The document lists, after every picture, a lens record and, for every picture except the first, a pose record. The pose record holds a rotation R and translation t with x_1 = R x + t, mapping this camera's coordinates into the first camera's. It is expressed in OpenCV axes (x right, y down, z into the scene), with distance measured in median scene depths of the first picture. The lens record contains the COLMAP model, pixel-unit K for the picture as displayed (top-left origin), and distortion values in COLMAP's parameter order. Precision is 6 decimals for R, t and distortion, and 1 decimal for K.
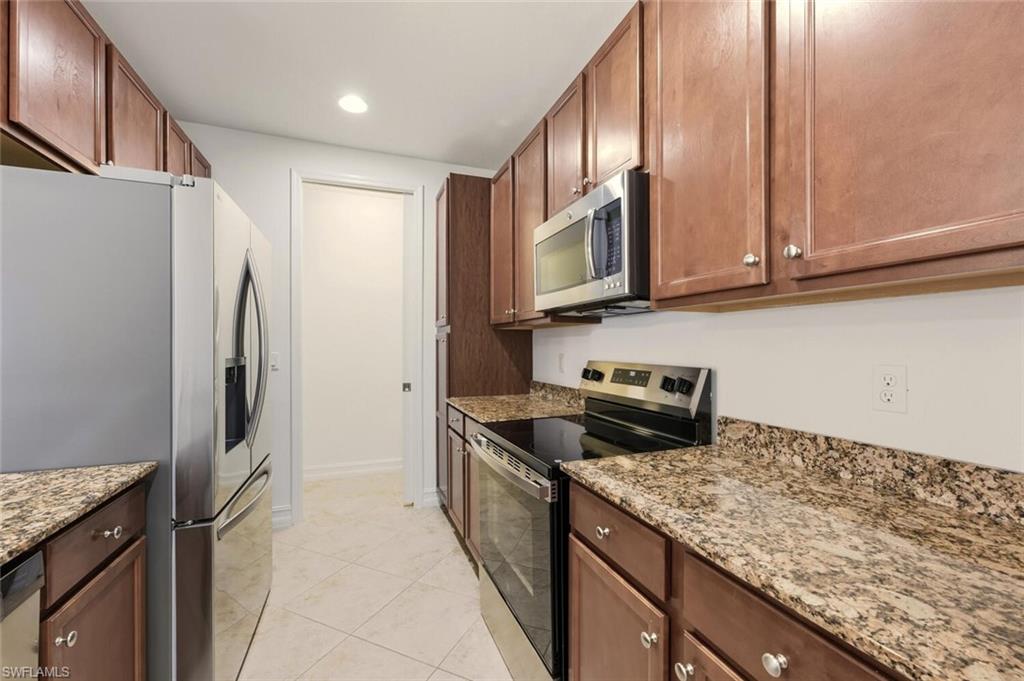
lens RADIAL K [[418.8, 0, 506.3], [0, 418.8, 347.0], [0, 0, 1]] dist [-0.007146, 0.003422]
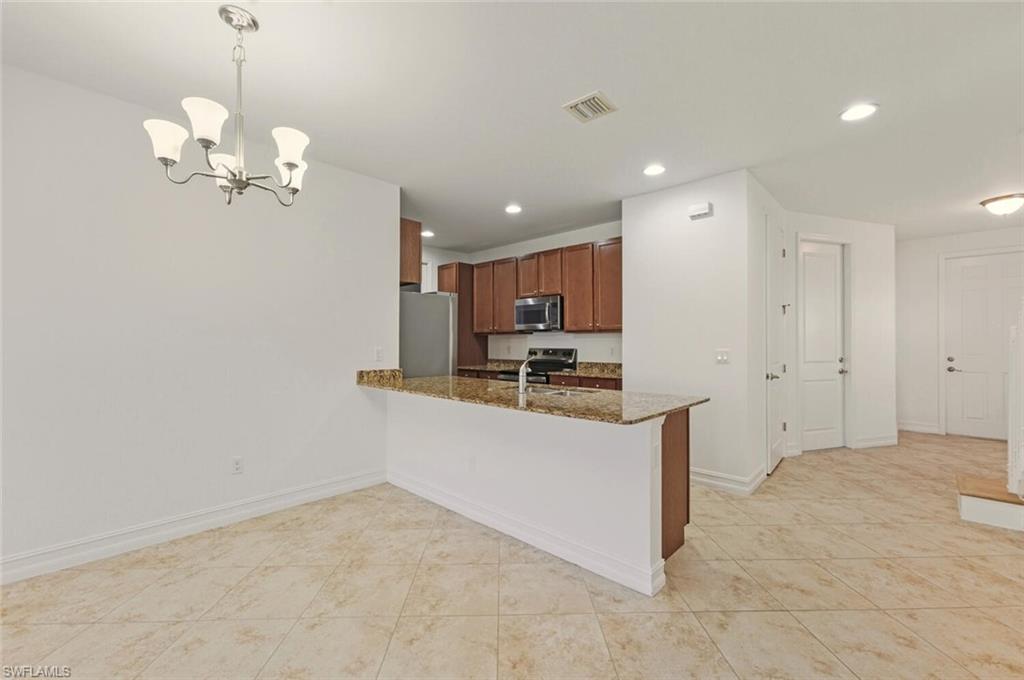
lens RADIAL K [[418.8, 0, 509.6], [0, 418.8, 336.9], [0, 0, 1]] dist [-0.007146, 0.003422]
pose [[0.897620, 0.007278, 0.440711, -1.621311], [-0.000590, 0.999883, -0.015311, 0.002703], [-0.440770, 0.013484, 0.897519, -1.996157]]
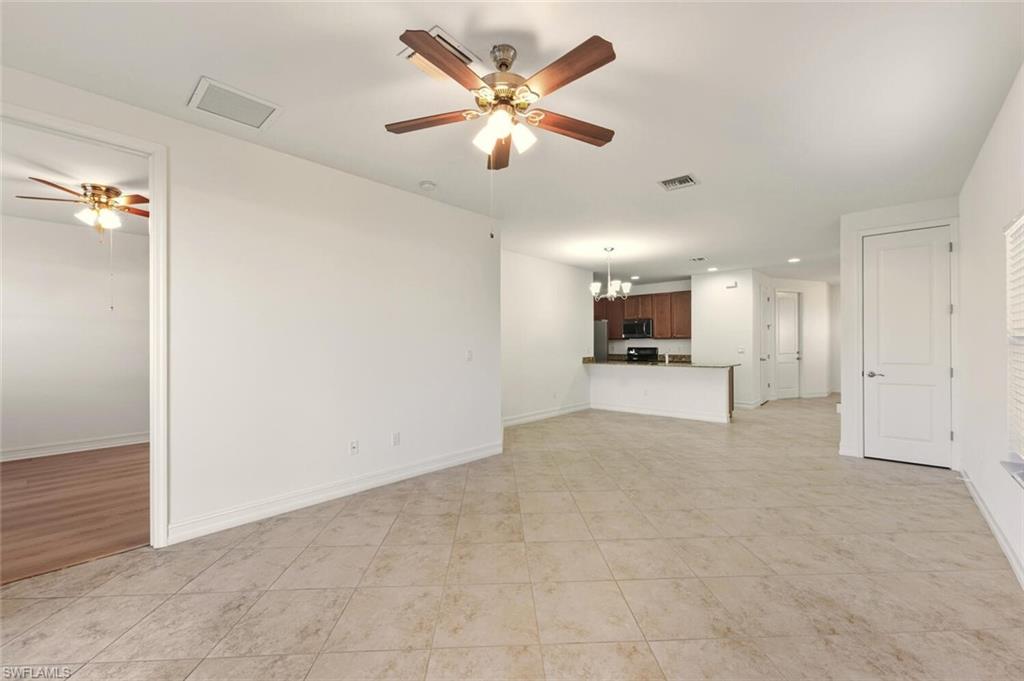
lens RADIAL K [[418.8, 0, 509.9], [0, 418.8, 342.4], [0, 0, 1]] dist [-0.007146, 0.003422]
pose [[0.890357, -0.002745, 0.455254, -4.643292], [0.004746, 0.999983, -0.003252, -0.021797], [-0.455238, 0.005056, 0.890355, -3.866610]]
